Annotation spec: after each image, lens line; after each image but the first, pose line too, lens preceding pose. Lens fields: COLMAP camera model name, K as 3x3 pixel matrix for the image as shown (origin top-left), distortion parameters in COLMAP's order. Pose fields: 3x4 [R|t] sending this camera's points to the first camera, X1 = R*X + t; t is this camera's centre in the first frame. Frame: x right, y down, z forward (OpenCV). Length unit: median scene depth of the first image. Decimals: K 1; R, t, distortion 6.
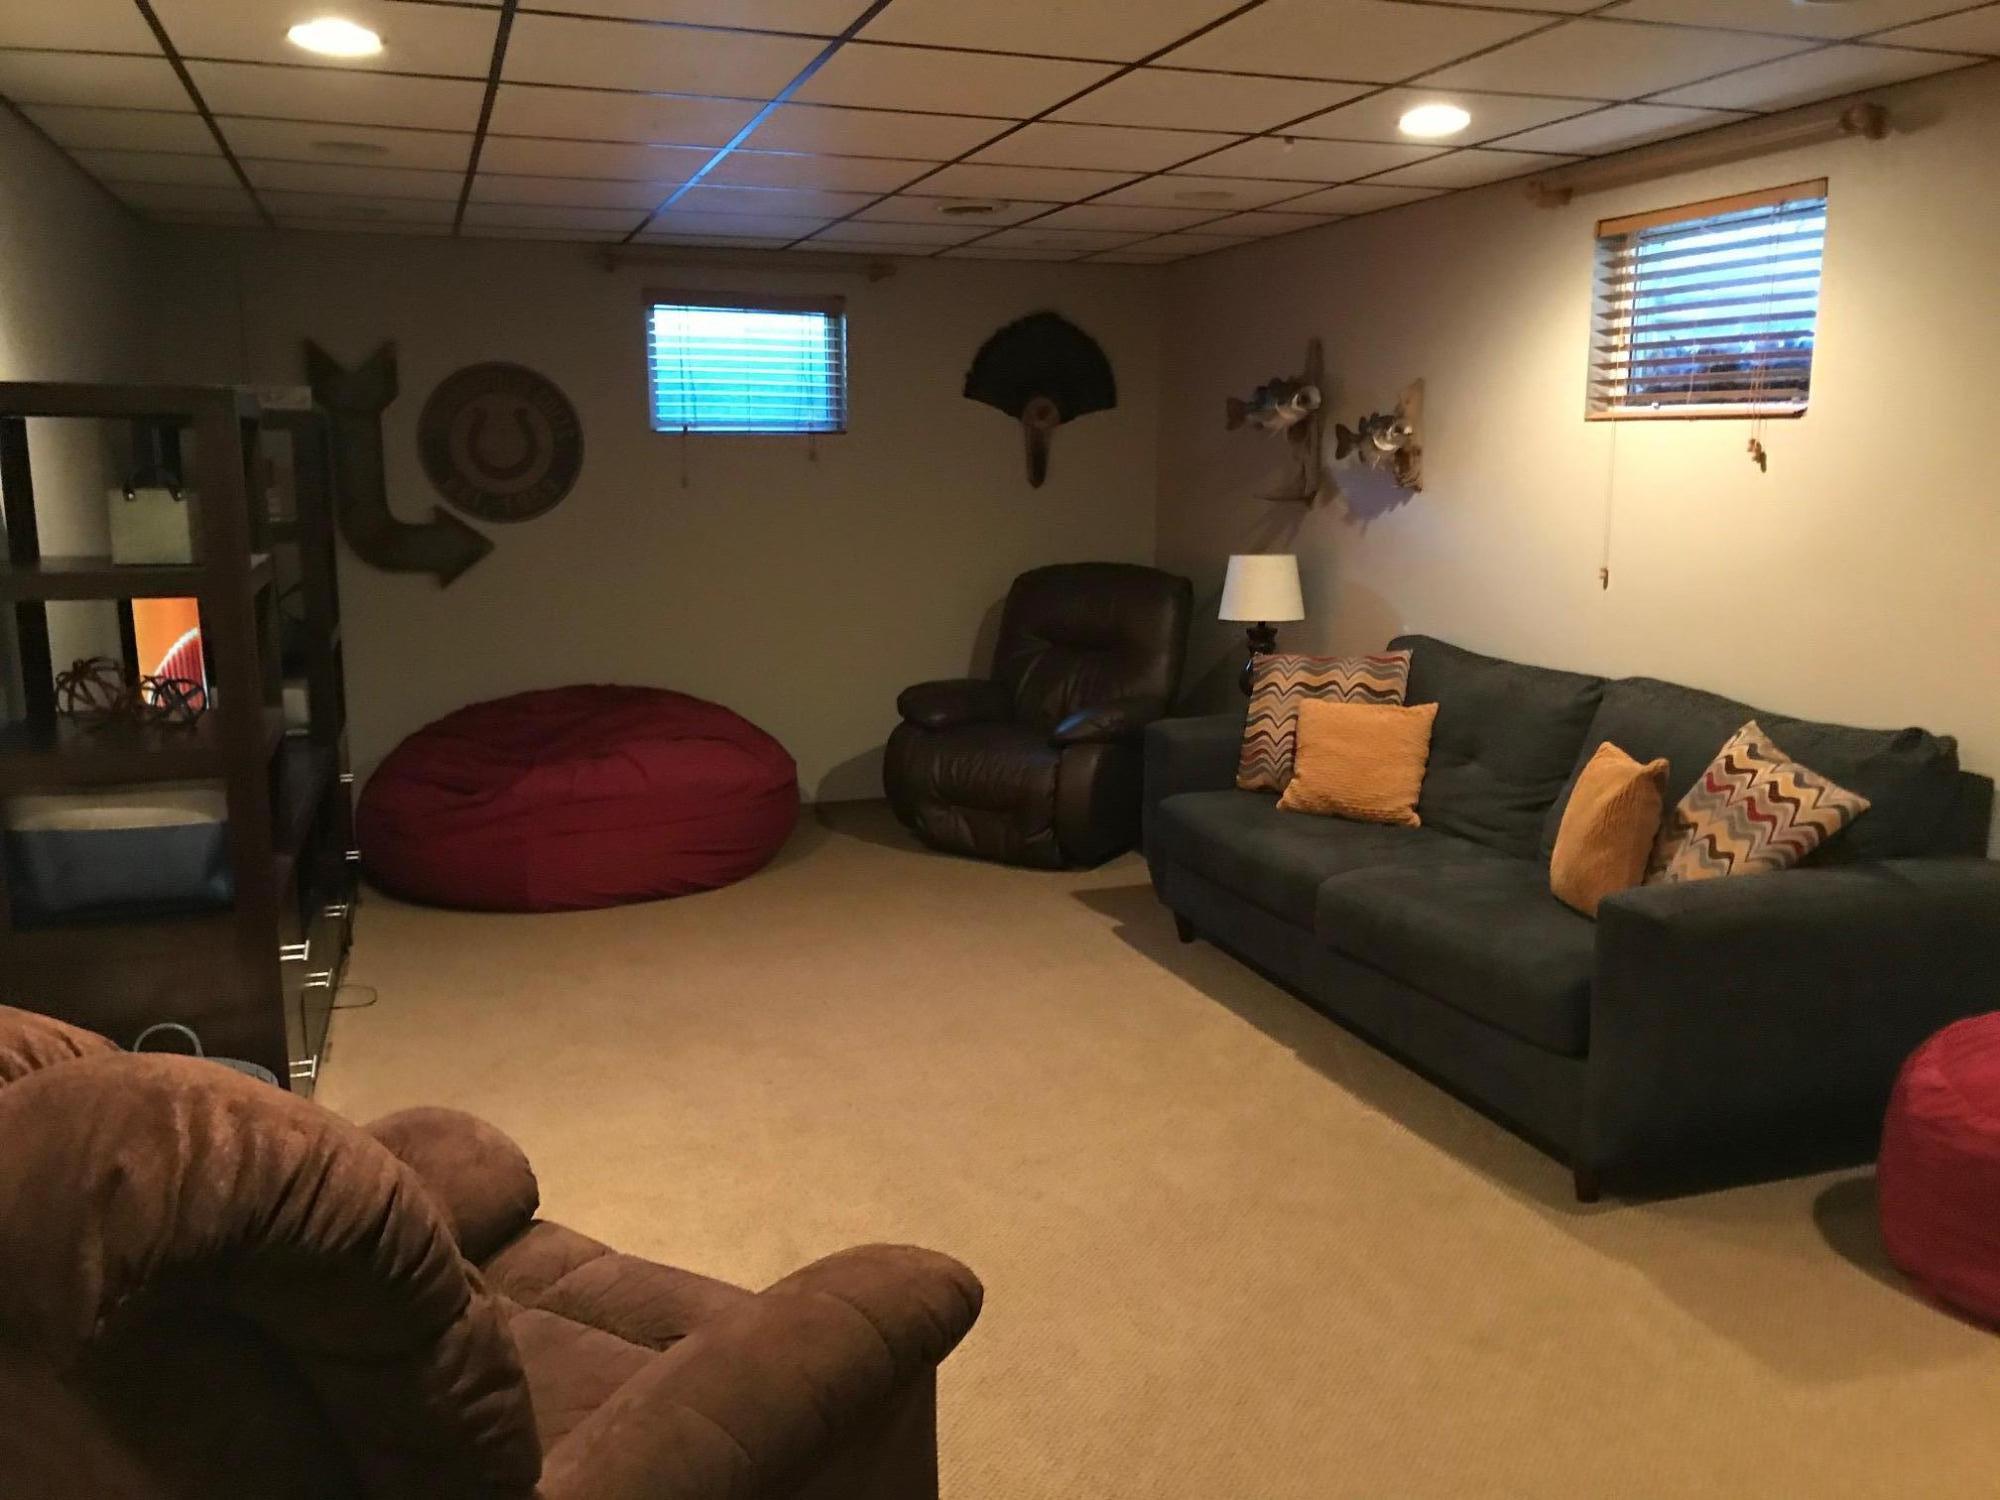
lens RADIAL K [[1652.7, 0, 1011.2], [0, 1652.7, 756.2], [0, 0, 1]] dist [0.008197, 0.003727]
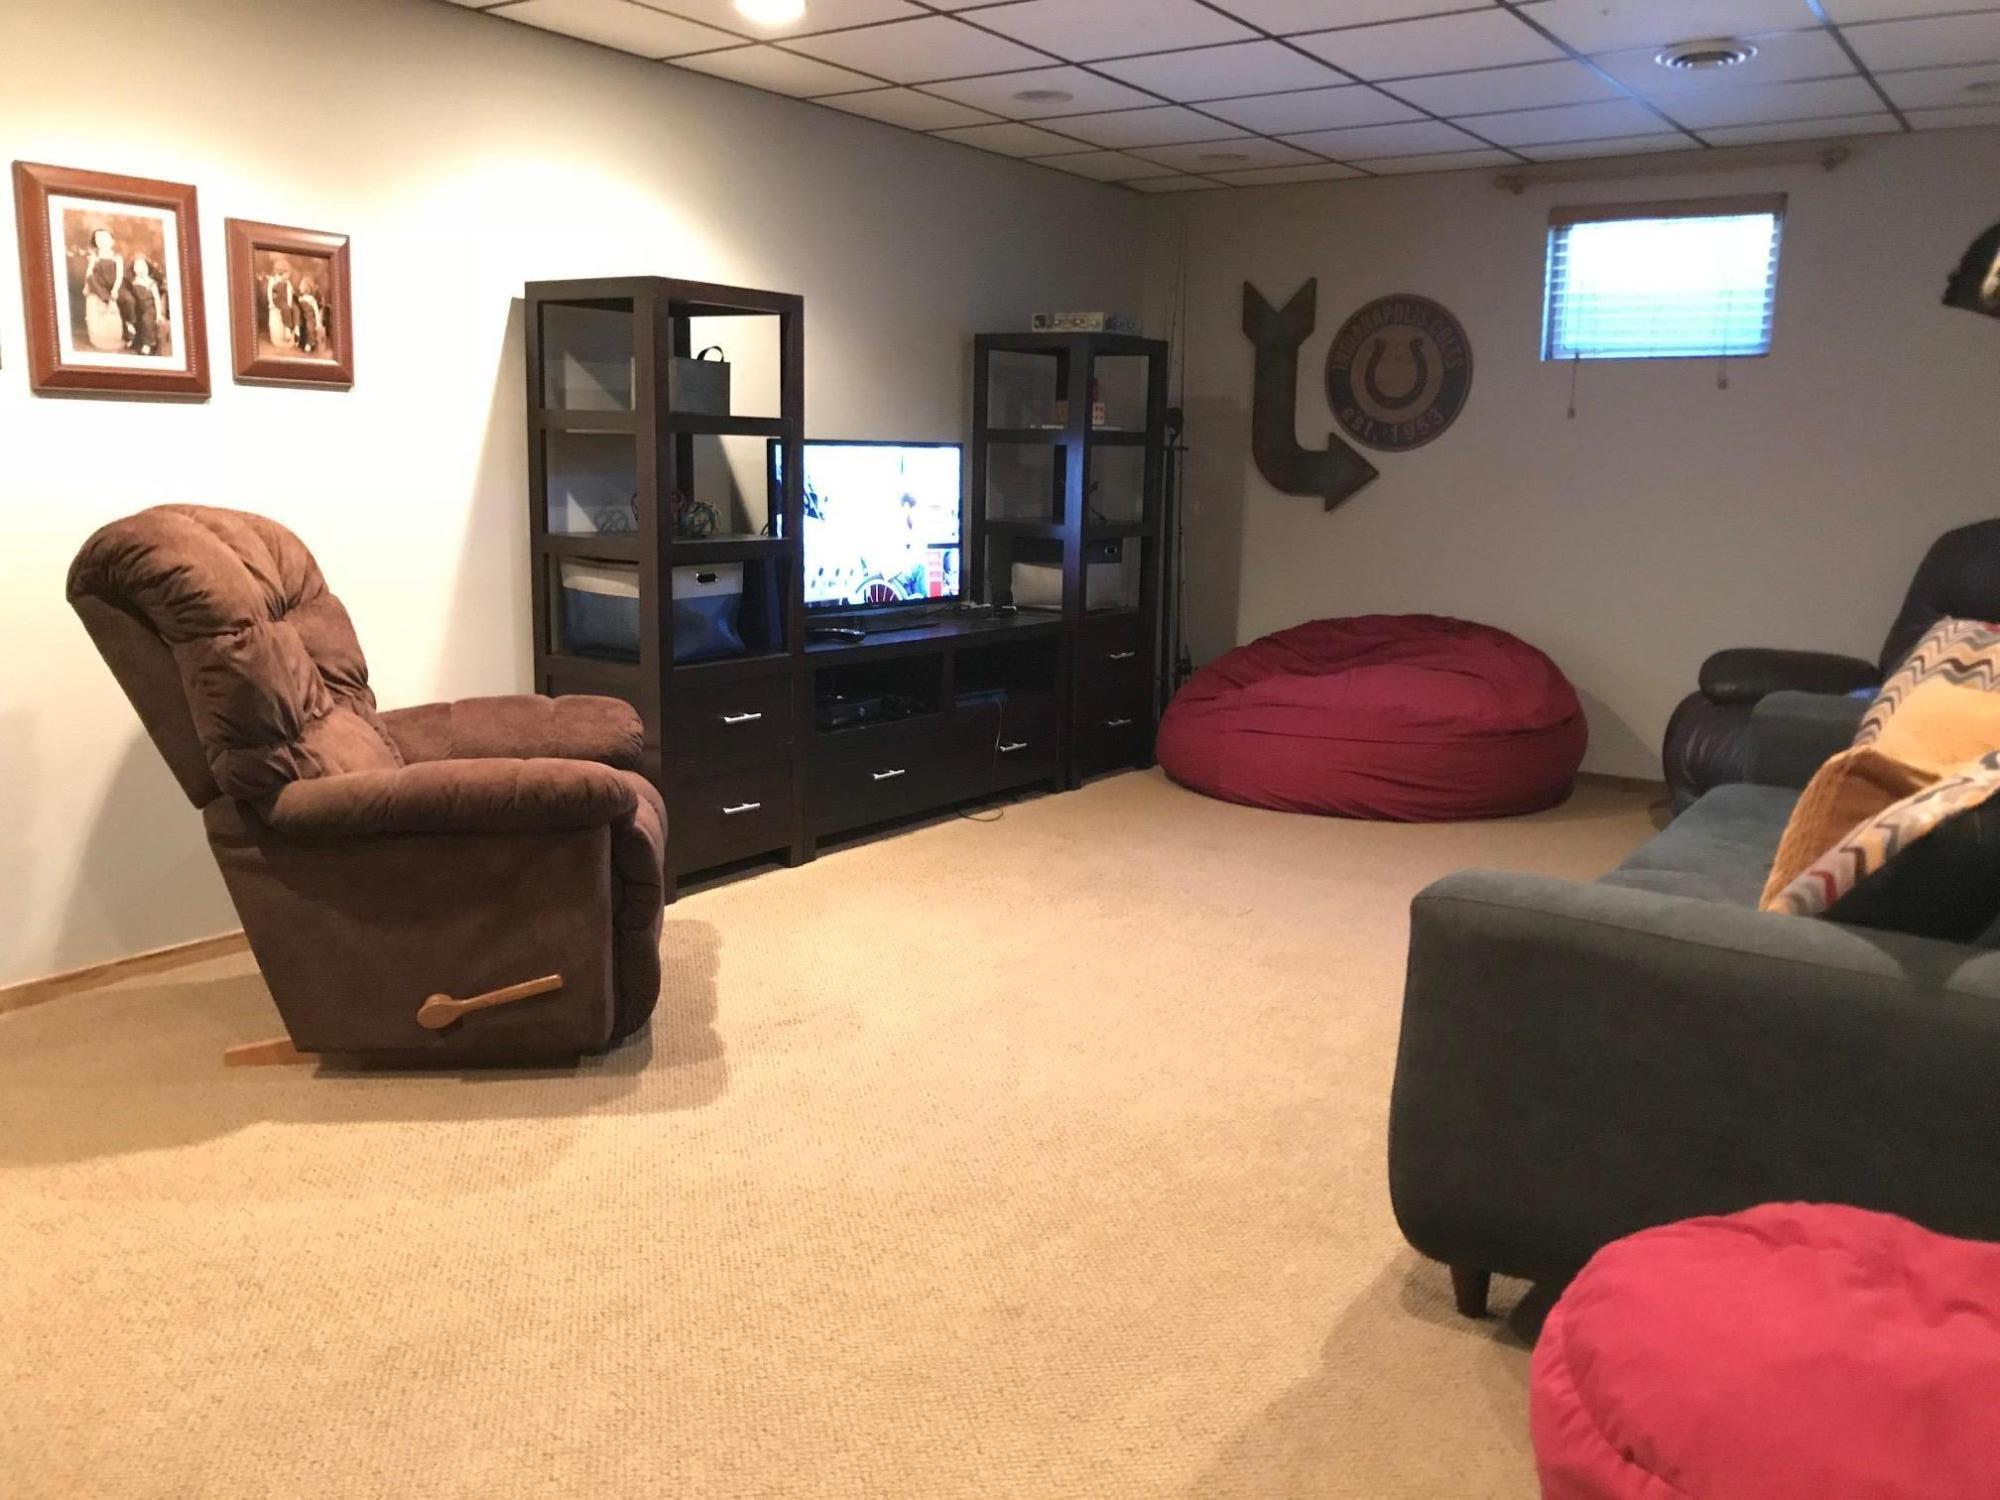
lens RADIAL K [[1652.7, 0, 1011.2], [0, 1652.7, 756.2], [0, 0, 1]] dist [0.008197, 0.003727]
pose [[0.581351, 0.158824, -0.798001, 0.410403], [-0.167456, 0.983123, 0.073675, 0.008671], [0.796234, 0.090800, 0.598136, 0.217493]]
